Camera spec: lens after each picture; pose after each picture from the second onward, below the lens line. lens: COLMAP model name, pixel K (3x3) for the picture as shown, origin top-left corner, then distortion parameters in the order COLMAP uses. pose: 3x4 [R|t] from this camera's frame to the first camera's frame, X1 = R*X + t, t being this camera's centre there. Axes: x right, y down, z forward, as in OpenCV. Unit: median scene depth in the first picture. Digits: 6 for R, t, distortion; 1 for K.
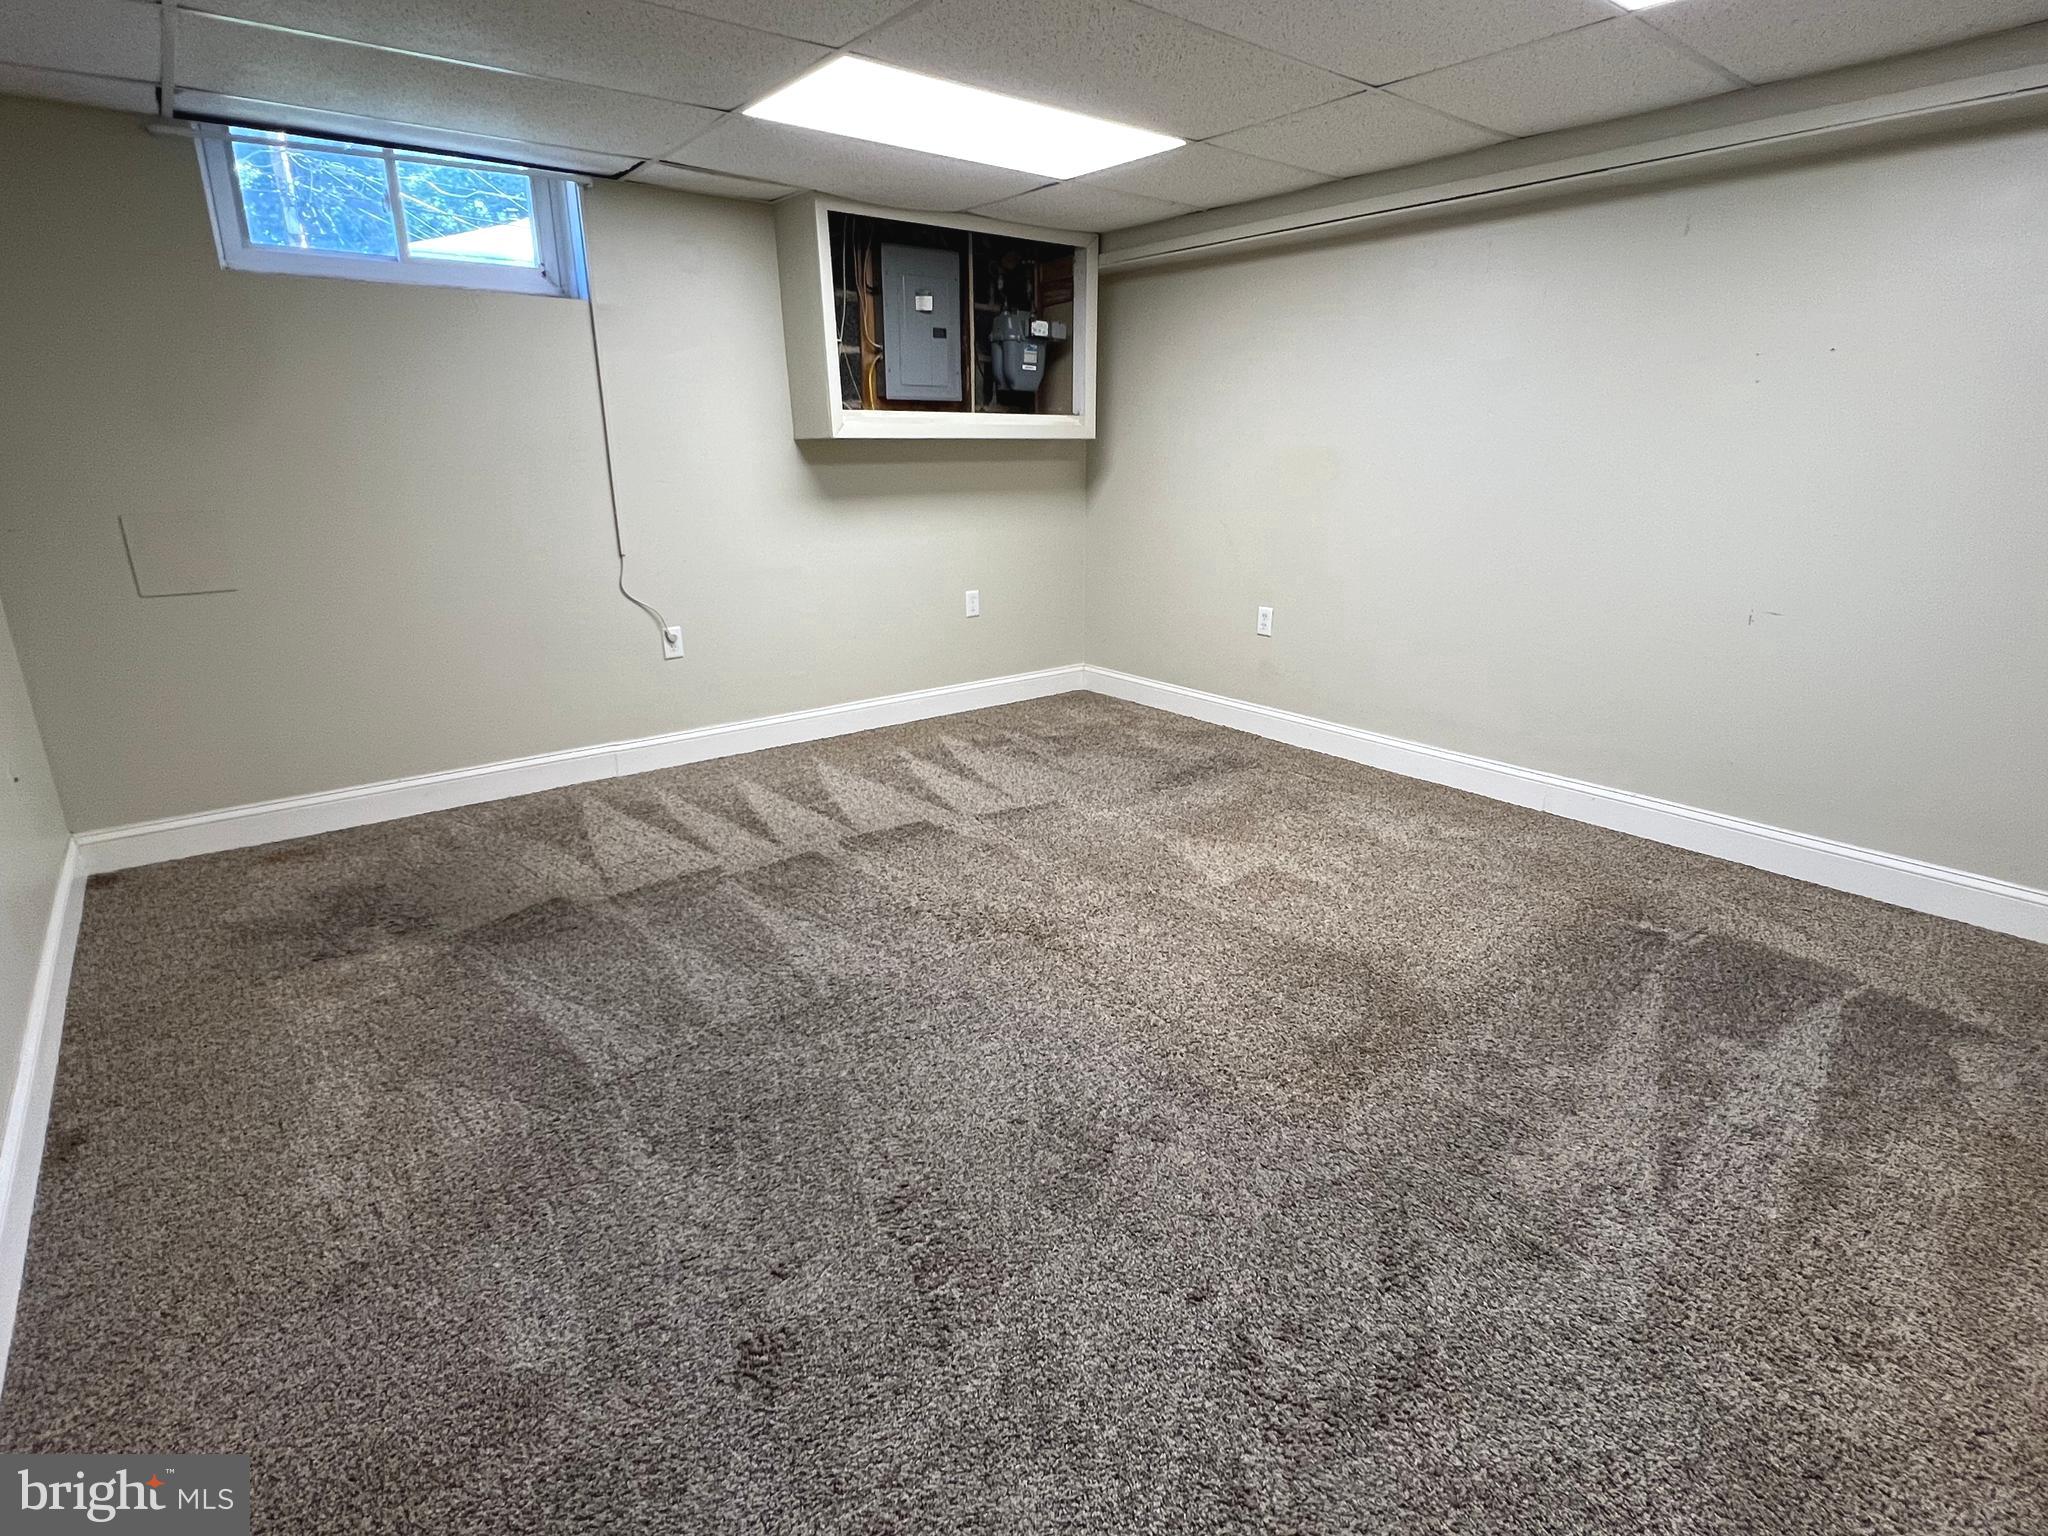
lens RADIAL K [[1008.9, 0, 1020.0], [0, 1008.9, 768.3], [0, 0, 1]] dist [-0.000545, 0.000859]
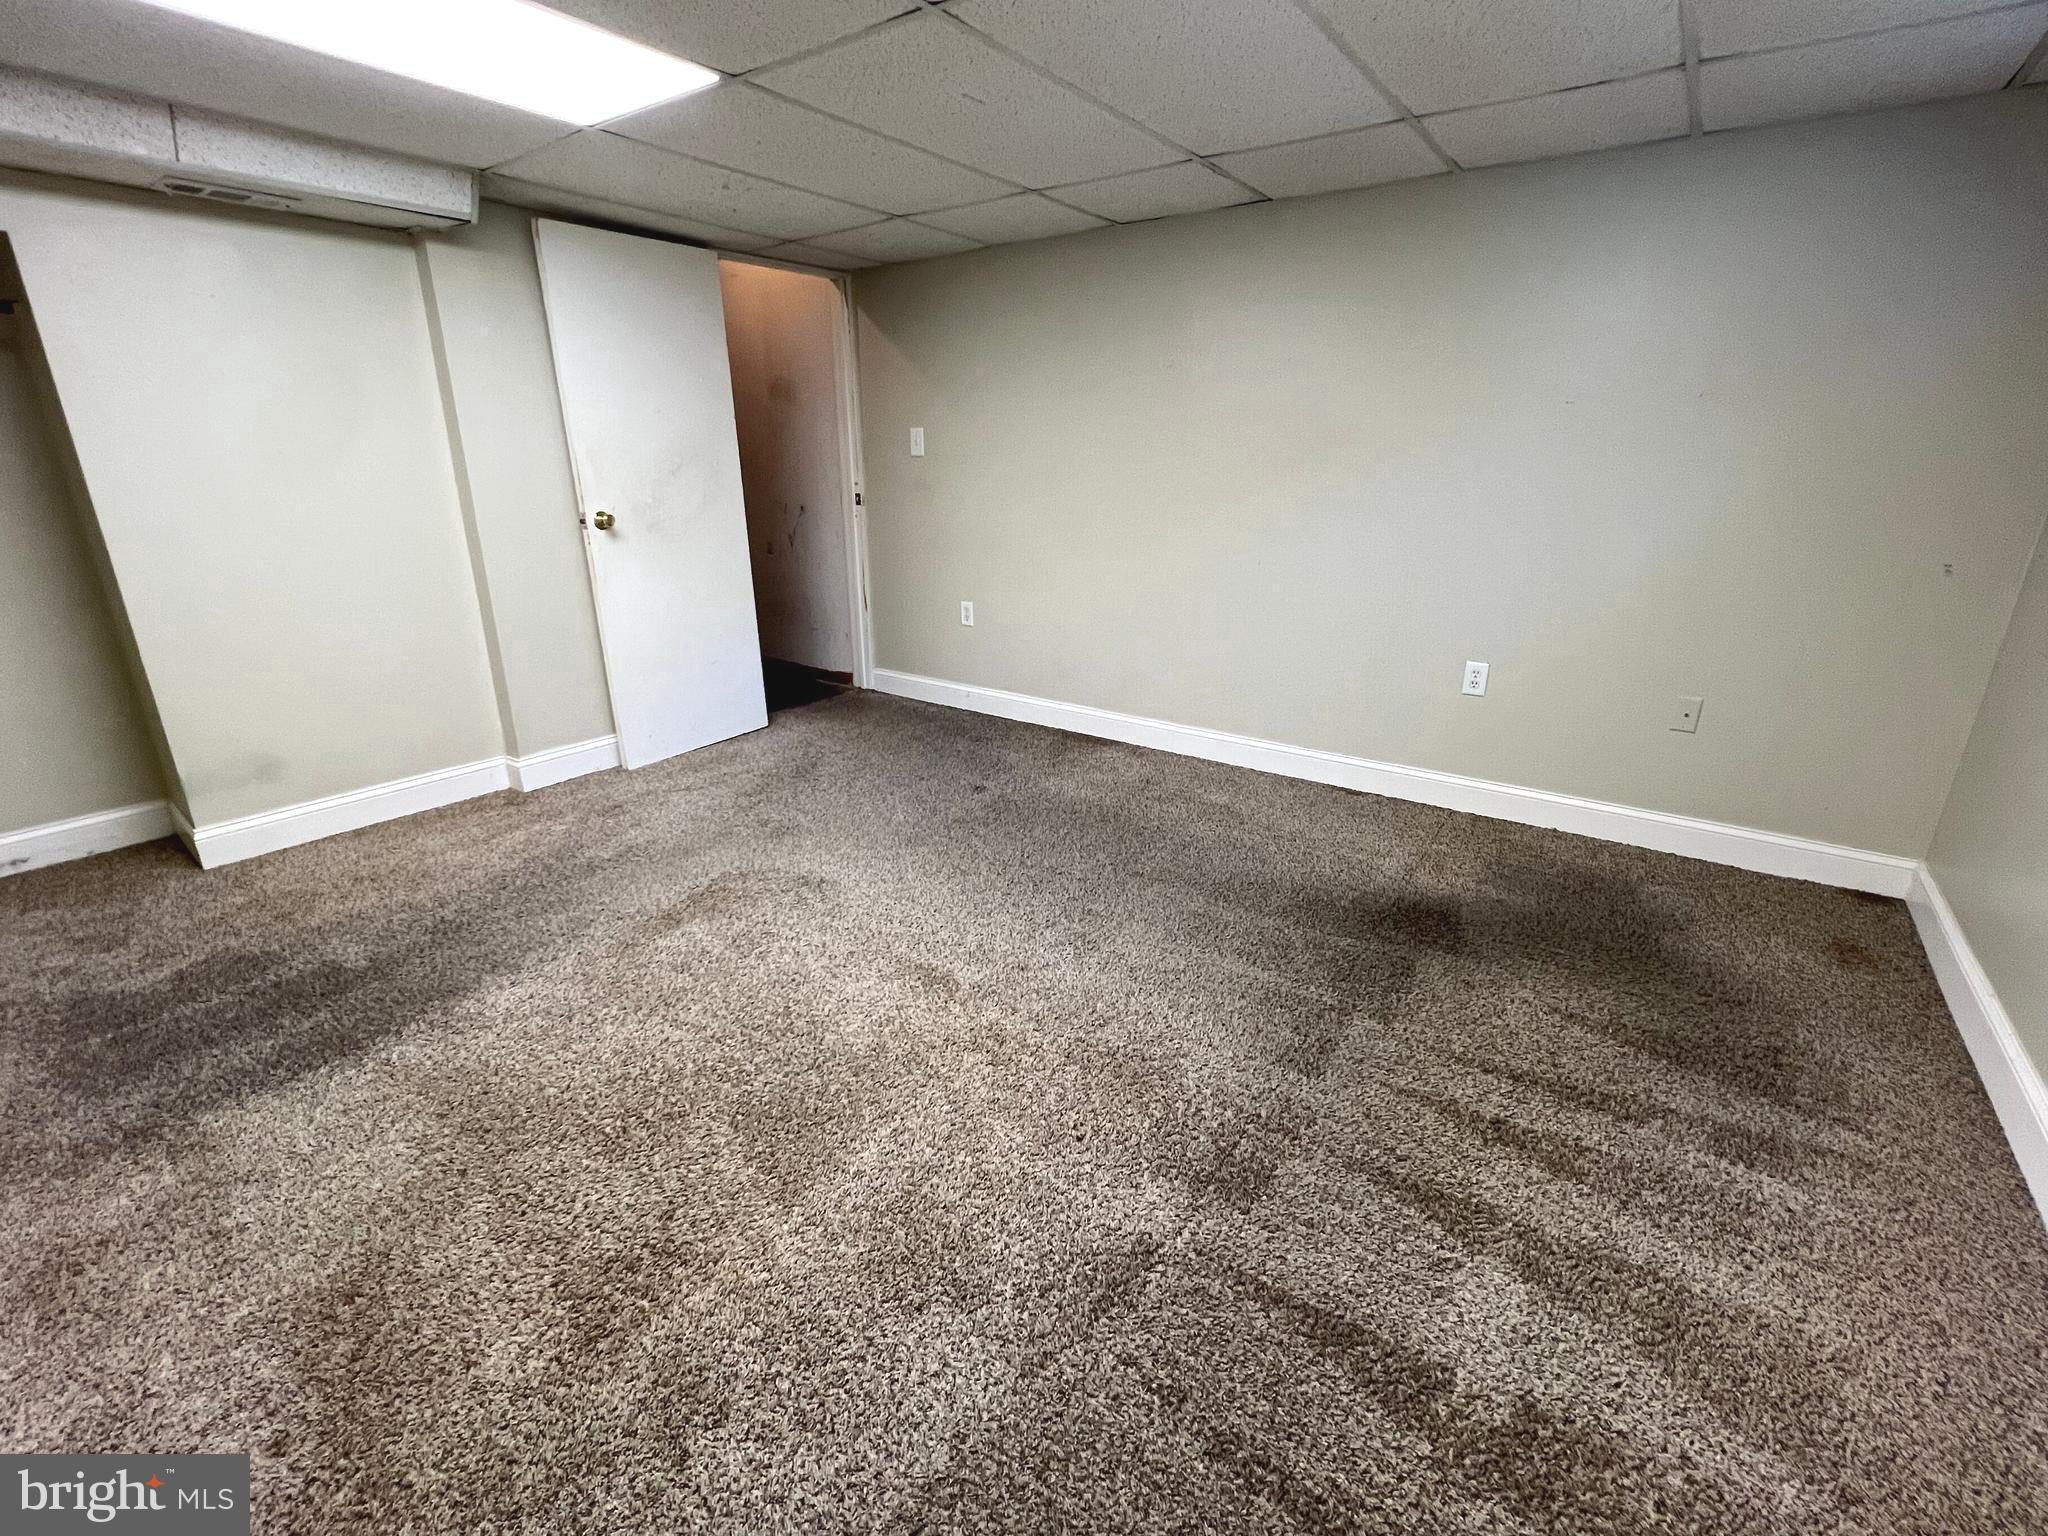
lens RADIAL K [[912.7, 0, 1024.0], [0, 912.7, 768.0], [0, 0, 1]] dist [-0.004793, -0.000613]
pose [[-0.964466, 0.084328, -0.250390, 0.119185], [-0.083115, 0.802745, 0.590502, -0.413612], [0.250795, 0.590330, -0.767211, 1.250004]]
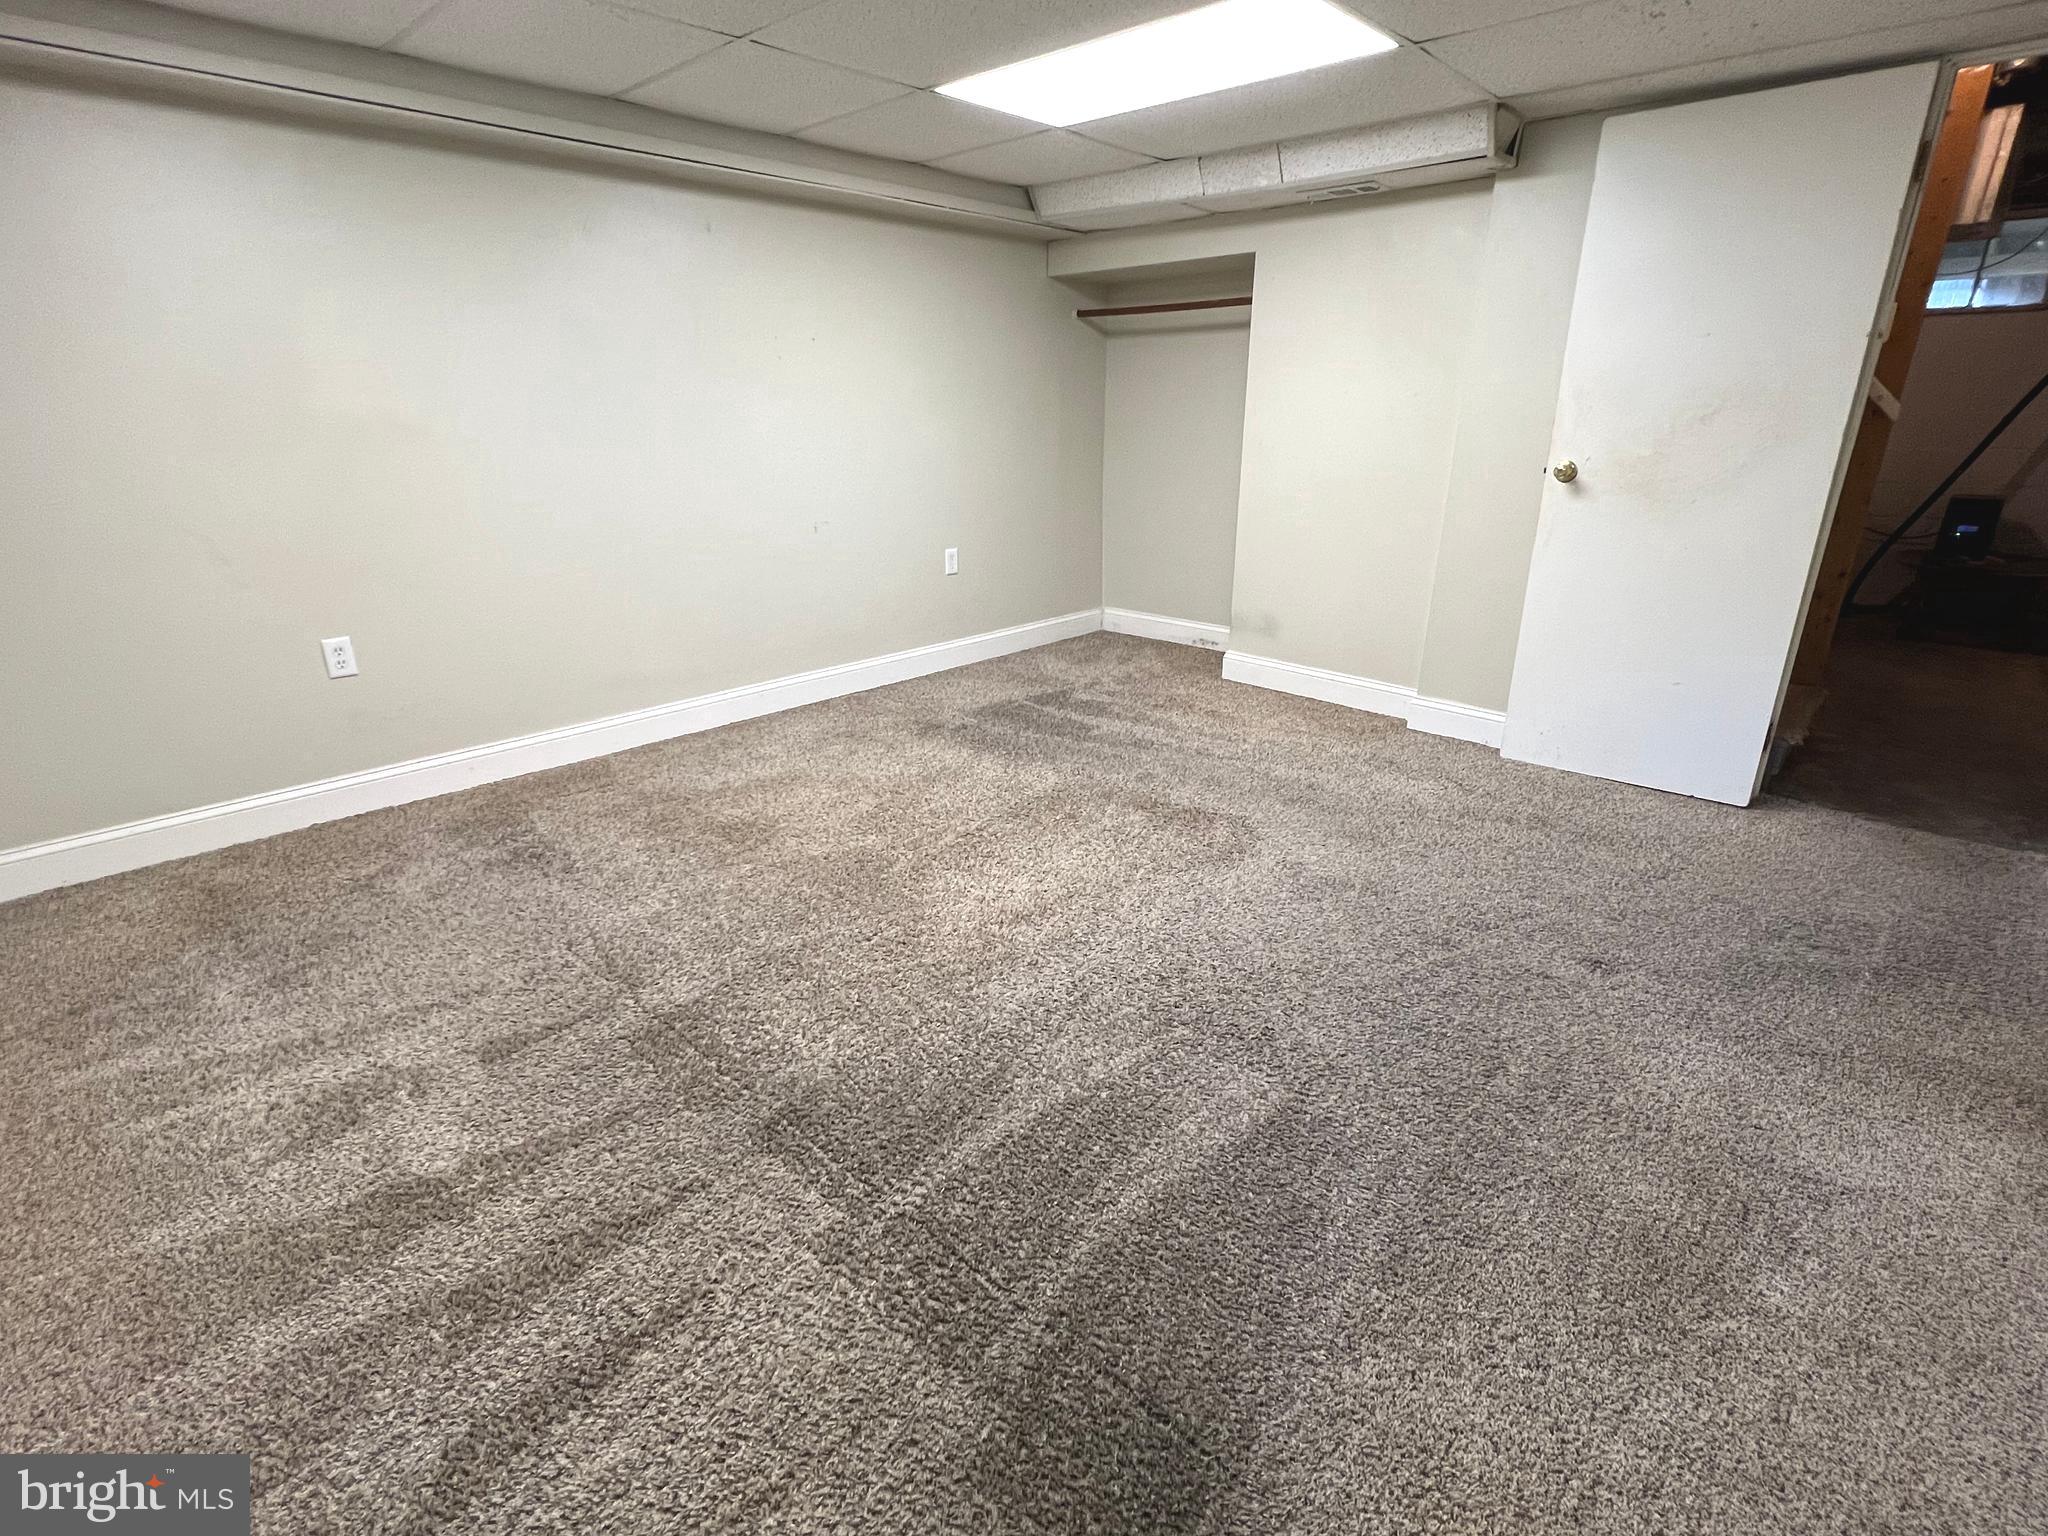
lens RADIAL K [[986.9, 0, 1020.1], [0, 986.9, 769.1], [0, 0, 1]] dist [-0.002195, 0.001103]
pose [[-0.119859, -0.350157, 0.928991, -0.643905], [0.304544, 0.877655, 0.370100, -0.247806], [-0.944927, 0.327278, 0.001444, 0.754507]]
